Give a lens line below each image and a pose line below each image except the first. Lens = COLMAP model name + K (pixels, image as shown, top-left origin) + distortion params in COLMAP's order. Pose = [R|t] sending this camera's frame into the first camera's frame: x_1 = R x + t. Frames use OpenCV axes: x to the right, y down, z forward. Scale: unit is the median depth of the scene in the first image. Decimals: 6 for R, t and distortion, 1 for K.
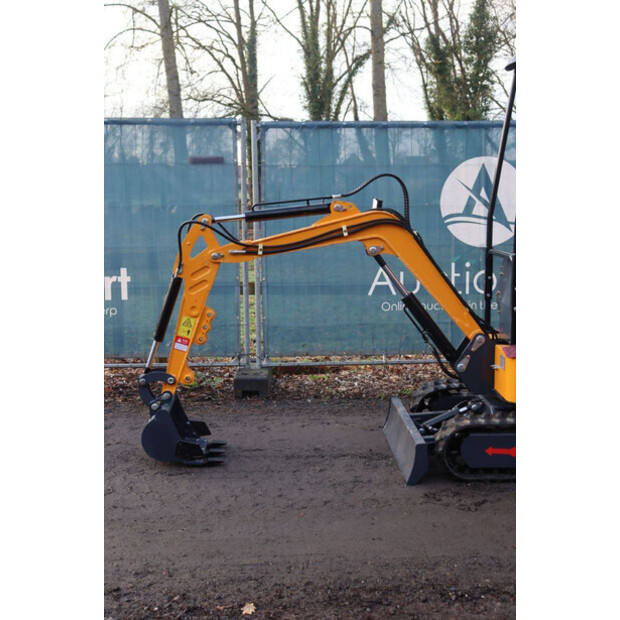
lens RADIAL K [[852.5, 0, 309.8], [0, 852.5, 309.4], [0, 0, 1]] dist [0.053357, 0.000000]
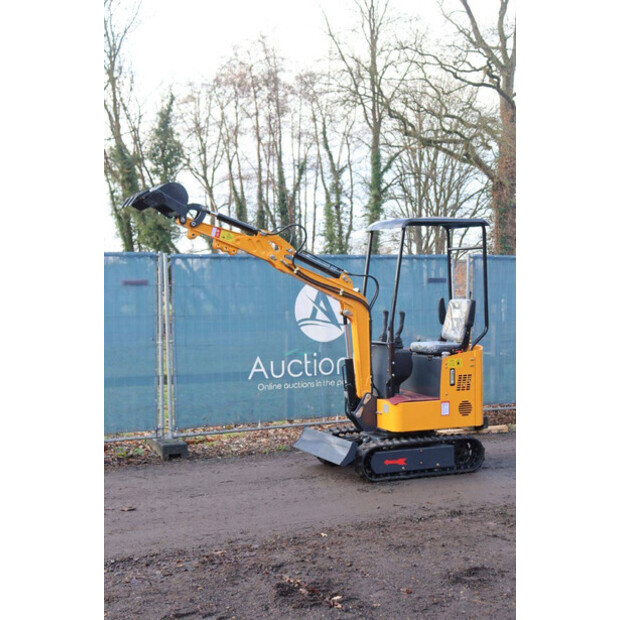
lens RADIAL K [[933.7, 0, 307.1], [0, 933.7, 308.2], [0, 0, 1]] dist [0.117900, 0.000000]
pose [[0.925017, -0.013918, 0.379671, -0.434959], [0.060362, 0.992019, -0.110700, 0.044751], [-0.375100, 0.125317, 0.918475, -0.450103]]
